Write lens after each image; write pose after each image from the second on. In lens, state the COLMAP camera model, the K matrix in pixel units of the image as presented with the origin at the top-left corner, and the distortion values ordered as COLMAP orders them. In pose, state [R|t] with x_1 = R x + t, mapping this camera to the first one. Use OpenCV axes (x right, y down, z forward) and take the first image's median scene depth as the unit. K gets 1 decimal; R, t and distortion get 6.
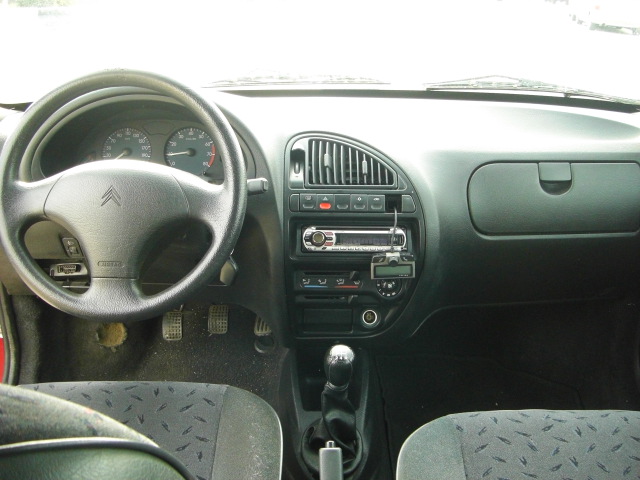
lens RADIAL K [[722.3, 0, 320.0], [0, 722.3, 240.0], [0, 0, 1]] dist [-0.180977, 0.118199]
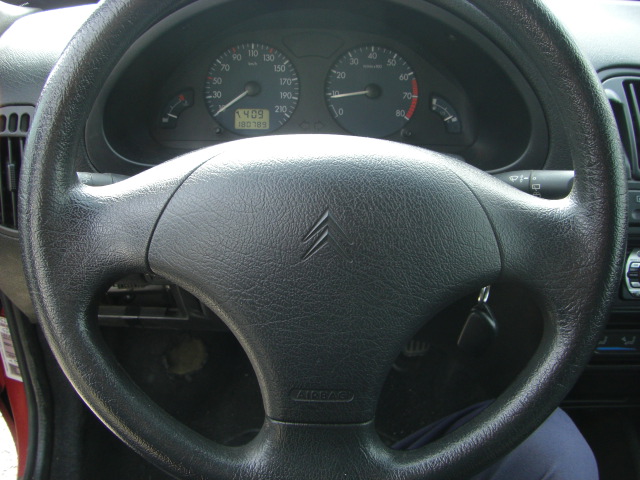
lens RADIAL K [[722.3, 0, 320.0], [0, 722.3, 240.0], [0, 0, 1]] dist [-0.180977, 0.118199]
pose [[0.999722, 0.004017, 0.023254, -0.256414], [-0.007371, 0.989255, 0.146012, -0.099483], [-0.022417, -0.146143, 0.989010, 0.496431]]
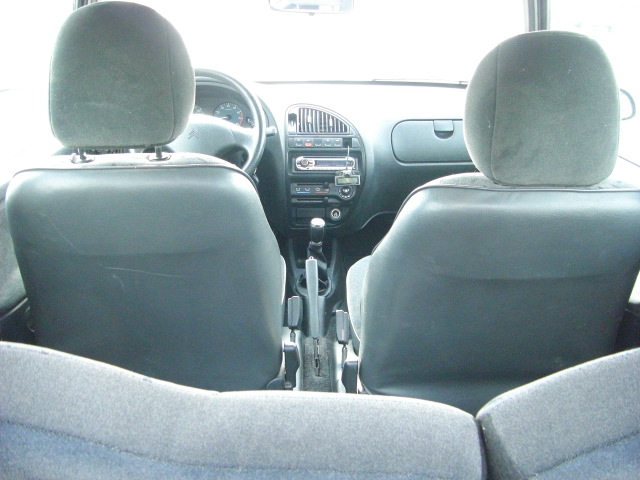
lens RADIAL K [[722.3, 0, 320.0], [0, 722.3, 240.0], [0, 0, 1]] dist [-0.180977, 0.118199]
pose [[0.999833, -0.009820, 0.015444, 0.005870], [0.009802, 0.999951, 0.001278, 0.182126], [-0.015456, -0.001127, 0.999880, -0.751868]]
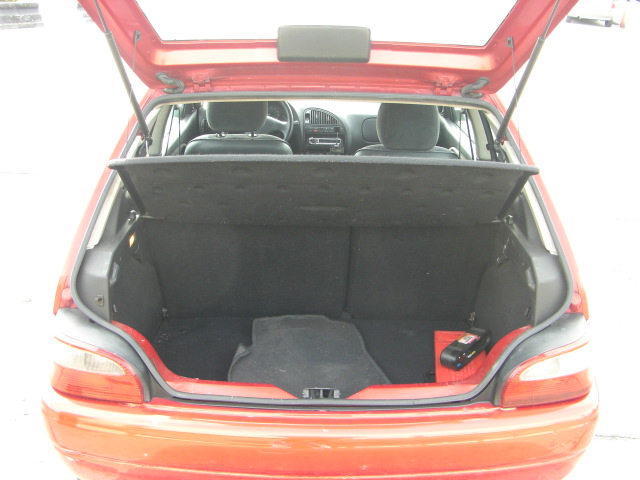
lens RADIAL K [[722.3, 0, 320.0], [0, 722.3, 240.0], [0, 0, 1]] dist [-0.180977, 0.118199]
pose [[0.999918, 0.012181, 0.003922, 0.018835], [-0.012278, 0.999591, 0.025810, 0.356554], [-0.003606, -0.025856, 0.999659, -2.215350]]
